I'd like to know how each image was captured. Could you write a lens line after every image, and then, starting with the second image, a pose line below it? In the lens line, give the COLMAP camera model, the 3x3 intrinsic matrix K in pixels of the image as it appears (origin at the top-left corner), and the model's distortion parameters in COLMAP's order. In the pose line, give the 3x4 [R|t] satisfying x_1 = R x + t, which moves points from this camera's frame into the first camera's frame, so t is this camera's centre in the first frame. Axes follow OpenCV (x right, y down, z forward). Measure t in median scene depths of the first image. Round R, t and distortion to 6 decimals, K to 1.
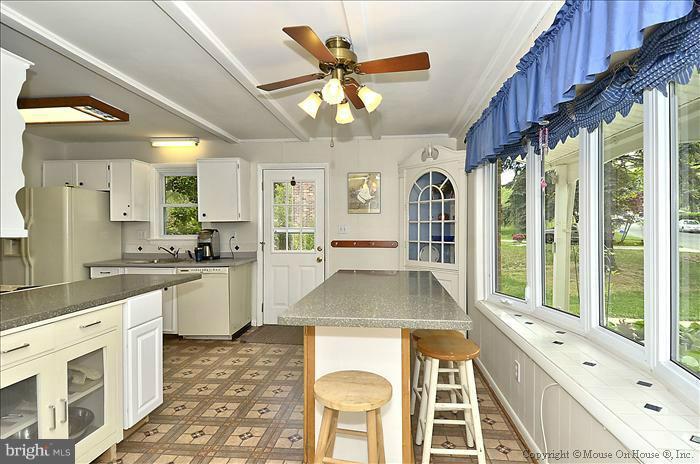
lens RADIAL K [[365.3, 0, 358.0], [0, 365.3, 229.8], [0, 0, 1]] dist [0.075334, -0.051810]
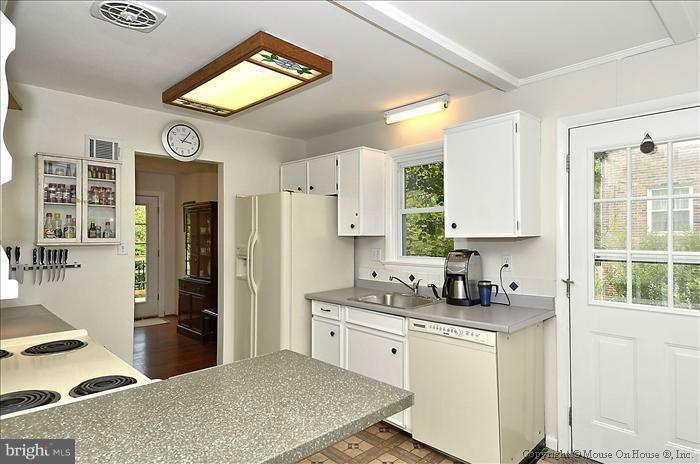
lens RADIAL K [[394.5, 0, 355.8], [0, 394.5, 233.0], [0, 0, 1]] dist [0.028366, -0.001108]
pose [[0.764385, -0.001918, -0.644758, -0.137807], [-0.001440, 0.999988, -0.004681, -0.024858], [0.644759, 0.004506, 0.764373, 0.427618]]
